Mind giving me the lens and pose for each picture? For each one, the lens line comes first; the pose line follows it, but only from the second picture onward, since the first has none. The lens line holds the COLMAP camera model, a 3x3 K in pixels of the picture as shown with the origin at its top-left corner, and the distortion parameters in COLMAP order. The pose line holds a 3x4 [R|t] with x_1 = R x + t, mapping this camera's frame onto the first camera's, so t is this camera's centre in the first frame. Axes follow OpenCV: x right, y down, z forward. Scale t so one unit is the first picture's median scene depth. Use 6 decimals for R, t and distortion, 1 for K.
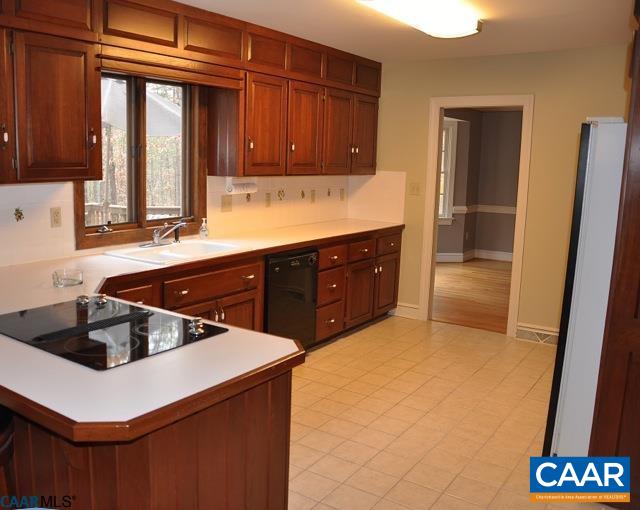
lens RADIAL K [[574.6, 0, 320.0], [0, 574.6, 255.0], [0, 0, 1]] dist [-0.070559, -0.005825]
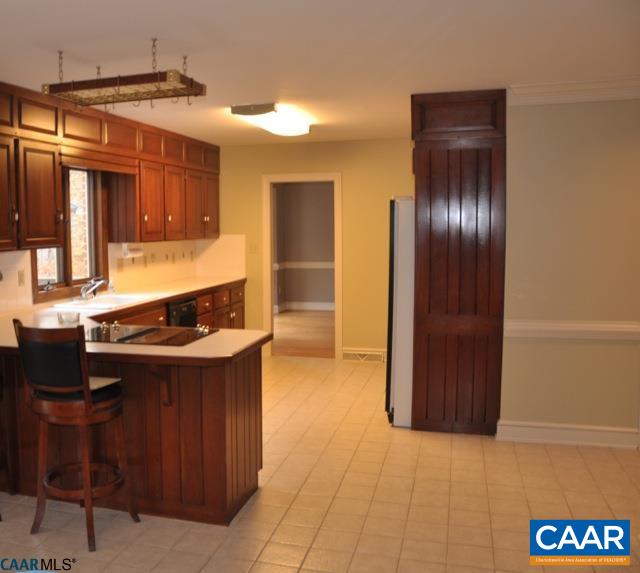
lens RADIAL K [[554.0, 0, 320.0], [0, 554.0, 286.5], [0, 0, 1]] dist [-0.071673, 0.002819]
pose [[0.939321, -0.065937, 0.336644, -0.166460], [0.083555, 0.995775, -0.038101, 0.036139], [-0.332709, 0.063917, 0.940861, -0.246088]]
